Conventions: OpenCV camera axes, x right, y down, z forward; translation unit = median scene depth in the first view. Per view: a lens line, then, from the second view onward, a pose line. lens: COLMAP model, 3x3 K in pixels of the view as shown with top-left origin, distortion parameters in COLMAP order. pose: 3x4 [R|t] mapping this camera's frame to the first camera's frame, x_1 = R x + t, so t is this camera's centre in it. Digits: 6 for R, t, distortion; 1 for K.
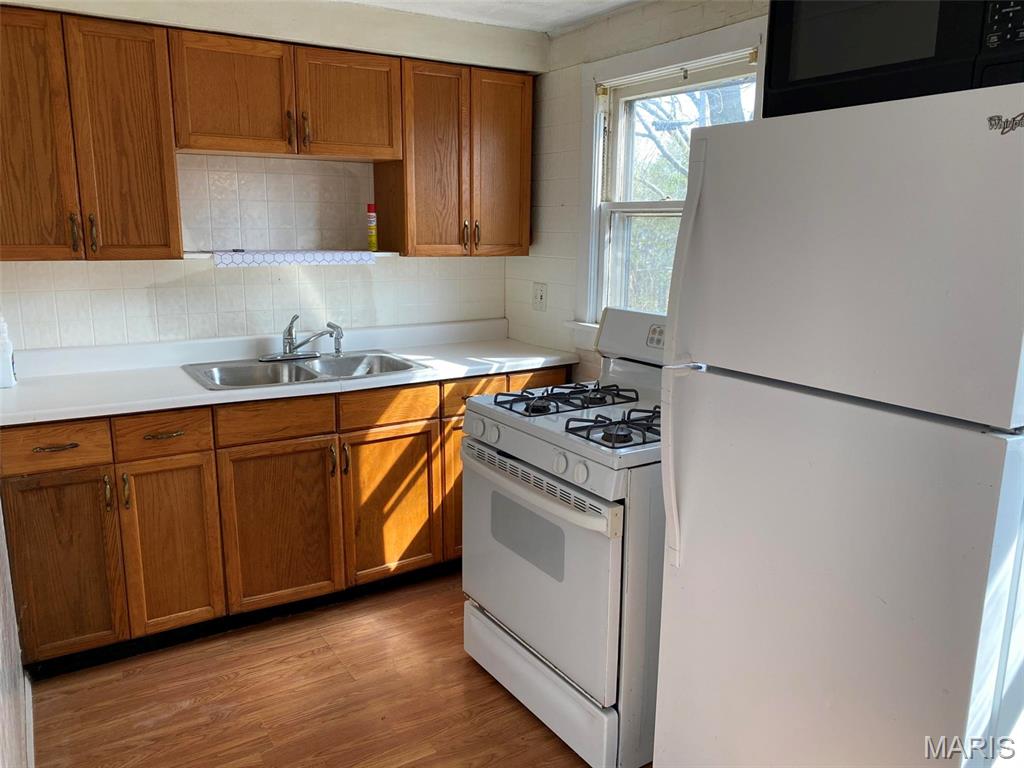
lens RADIAL K [[776.7, 0, 513.0], [0, 776.7, 384.8], [0, 0, 1]] dist [0.158460, -0.350135]
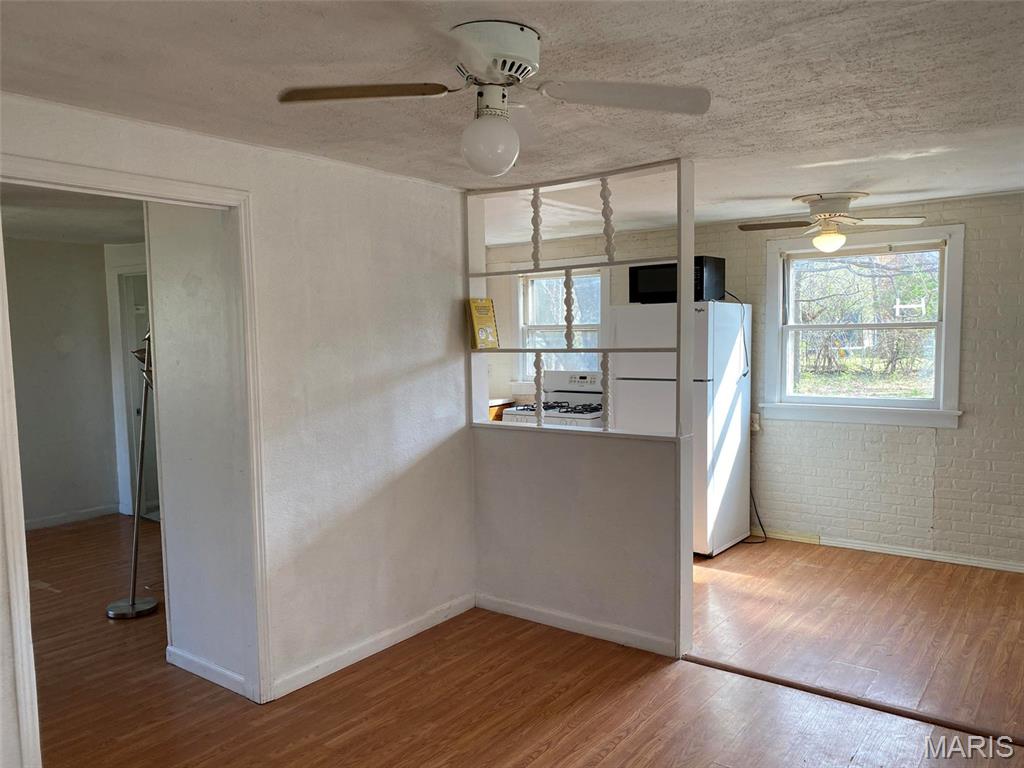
lens RADIAL K [[774.5, 0, 516.2], [0, 774.5, 392.5], [0, 0, 1]] dist [0.030840, -0.040968]
pose [[0.933620, -0.053414, 0.354262, -0.693271], [0.097831, 0.989252, -0.108668, 0.184333], [-0.344650, 0.136112, 0.928811, -0.964860]]
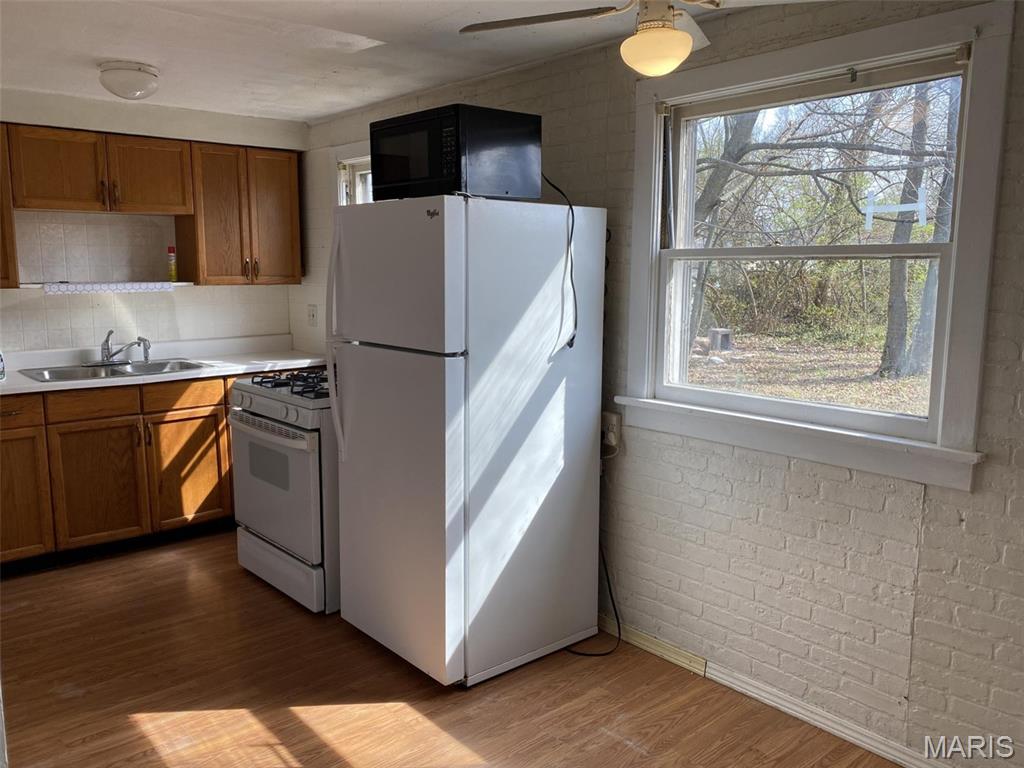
lens RADIAL K [[822.4, 0, 501.9], [0, 822.4, 382.4], [0, 0, 1]] dist [0.032309, -0.012810]
pose [[0.989648, -0.027539, 0.140852, 0.180124], [0.035814, 0.997757, -0.056554, 0.103584], [-0.138979, 0.061013, 0.988414, -0.471575]]
